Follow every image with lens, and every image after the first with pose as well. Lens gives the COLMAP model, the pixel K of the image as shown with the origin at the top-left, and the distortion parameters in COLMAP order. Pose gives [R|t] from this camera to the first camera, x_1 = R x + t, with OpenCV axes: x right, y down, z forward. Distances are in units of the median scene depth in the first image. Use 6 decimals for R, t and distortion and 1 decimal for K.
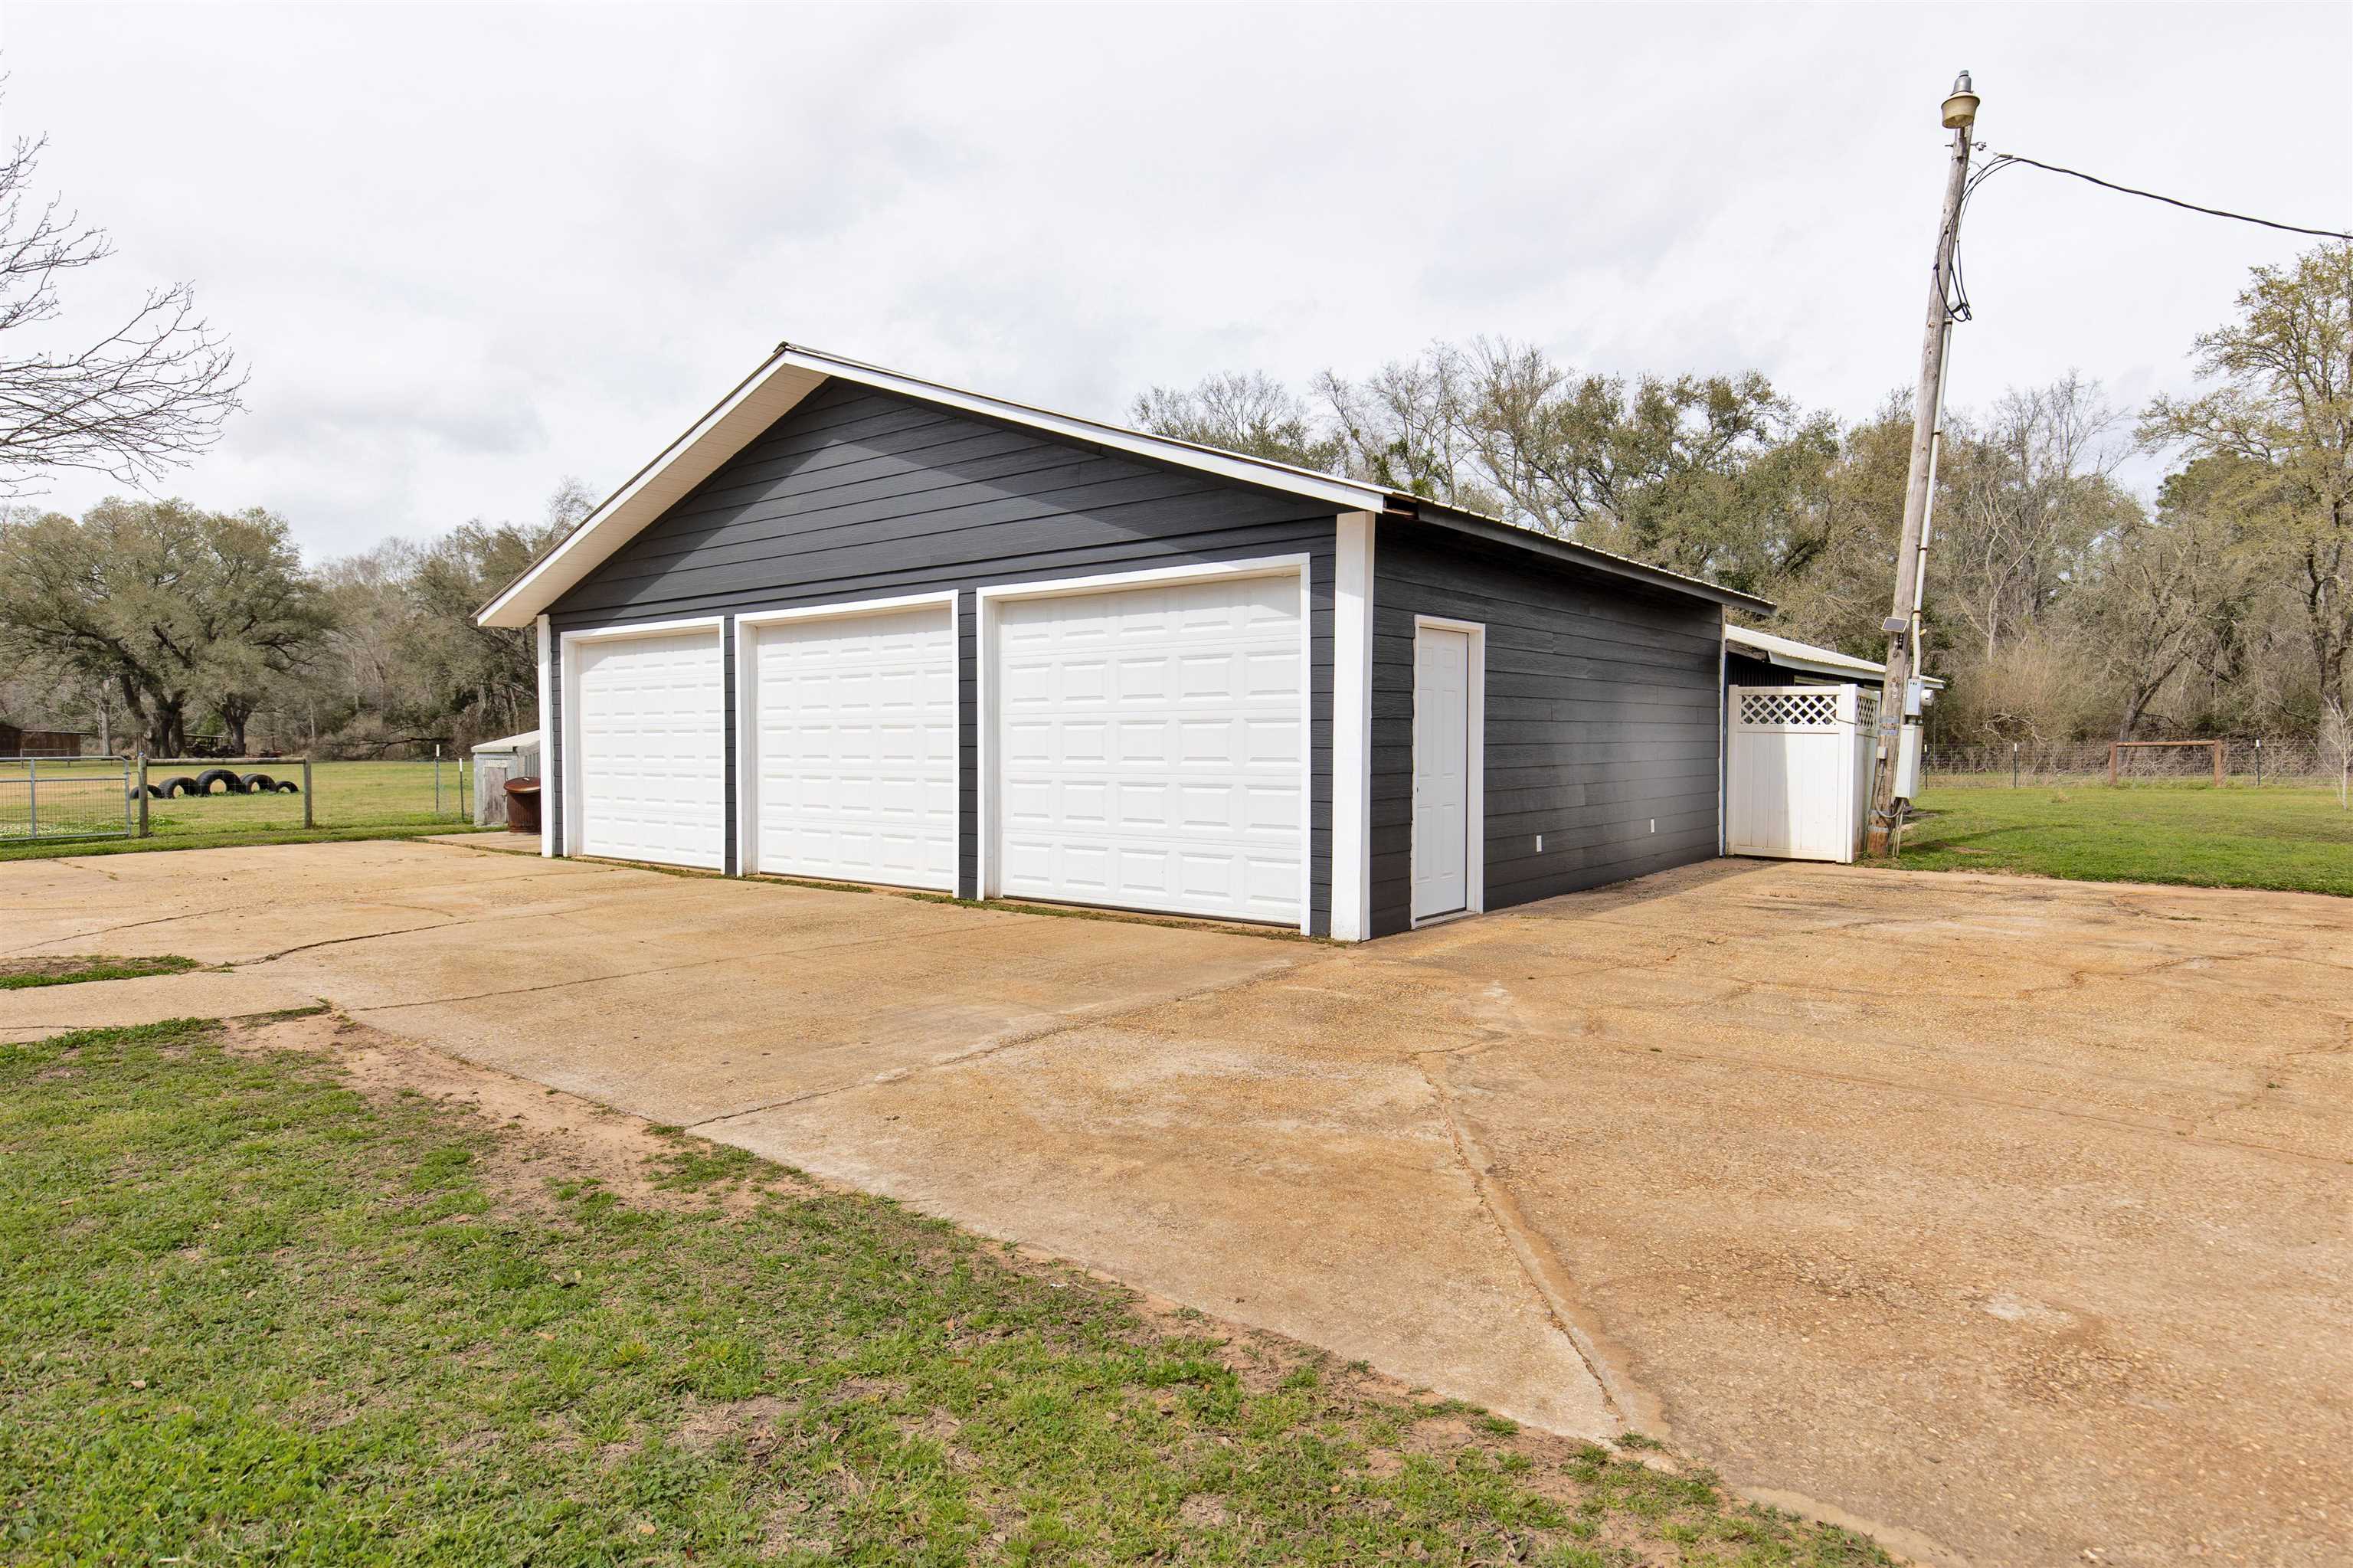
lens RADIAL K [[1361.2, 0, 1164.8], [0, 1361.2, 771.5], [0, 0, 1]] dist [0.015306, -0.000722]
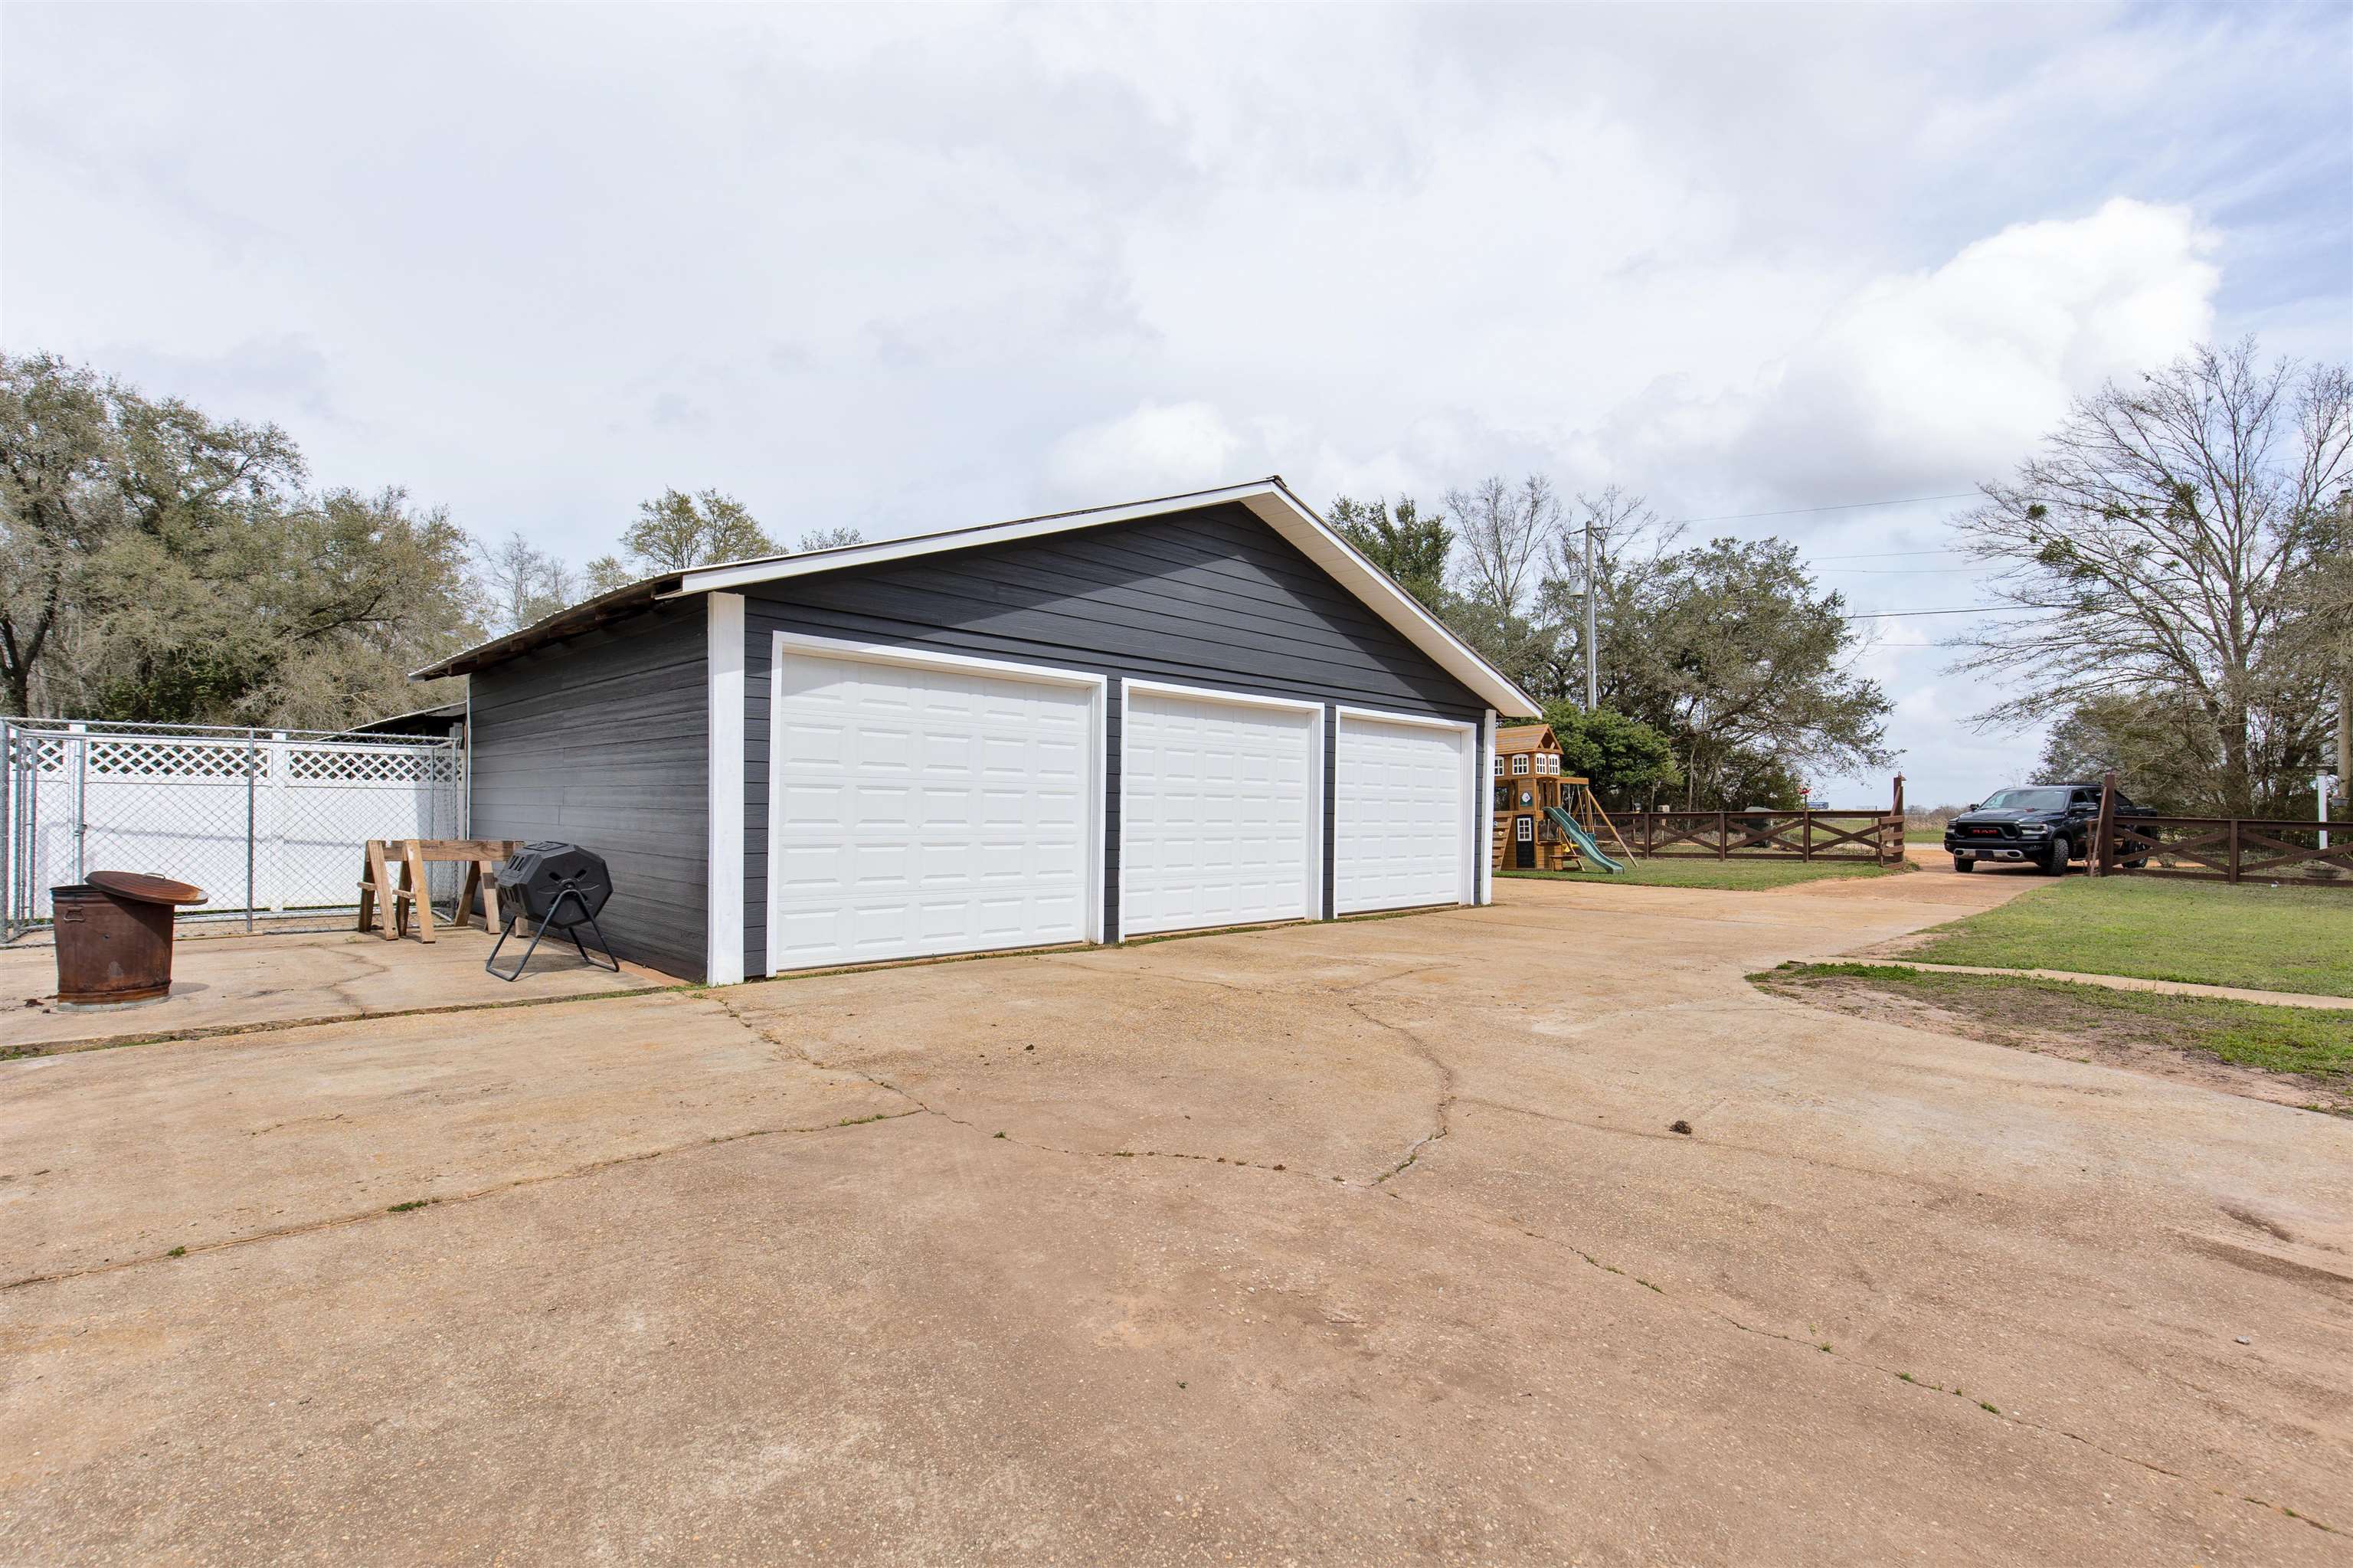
lens RADIAL K [[1084.1, 0, 1162.0], [0, 1084.1, 804.7], [0, 0, 1]] dist [0.015867, 0.000036]
pose [[0.104196, 0.007153, 0.994531, -1.069880], [0.004329, 0.999961, -0.007646, -0.016100], [-0.994547, 0.005102, 0.104161, 0.868242]]
